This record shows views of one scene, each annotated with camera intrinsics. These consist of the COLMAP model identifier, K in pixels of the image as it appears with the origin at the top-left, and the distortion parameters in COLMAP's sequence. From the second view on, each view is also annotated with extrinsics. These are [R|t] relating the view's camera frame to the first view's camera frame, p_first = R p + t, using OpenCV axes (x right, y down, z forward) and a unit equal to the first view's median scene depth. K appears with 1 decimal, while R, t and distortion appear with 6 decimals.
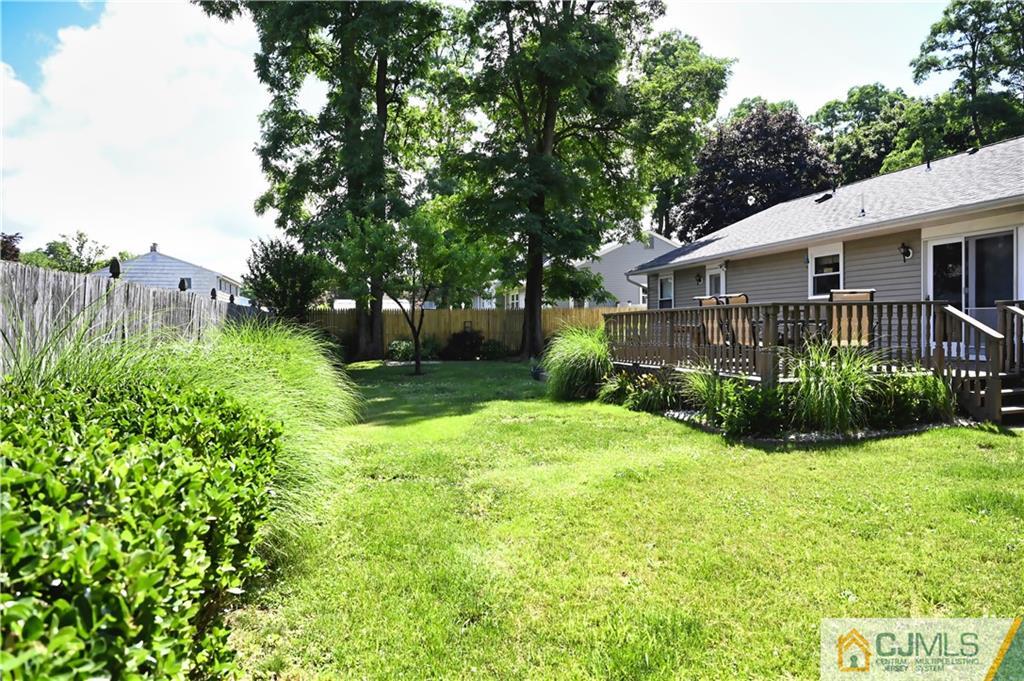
lens RADIAL K [[688.8, 0, 508.6], [0, 688.8, 343.4], [0, 0, 1]] dist [-0.006074, 0.001883]
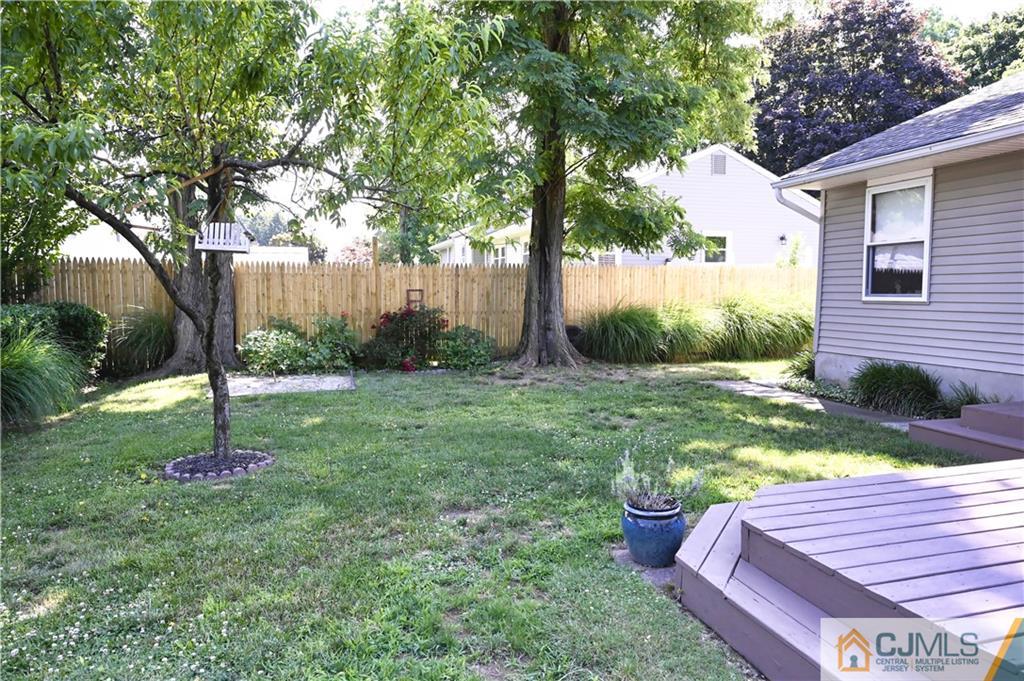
lens RADIAL K [[692.7, 0, 512.0], [0, 692.7, 340.5], [0, 0, 1]] dist [-0.000372, 0.000019]
pose [[0.998825, 0.006135, 0.048063, -0.025388], [-0.008172, 0.999072, 0.042296, -0.035479], [-0.047759, -0.042639, 0.997948, 1.016840]]
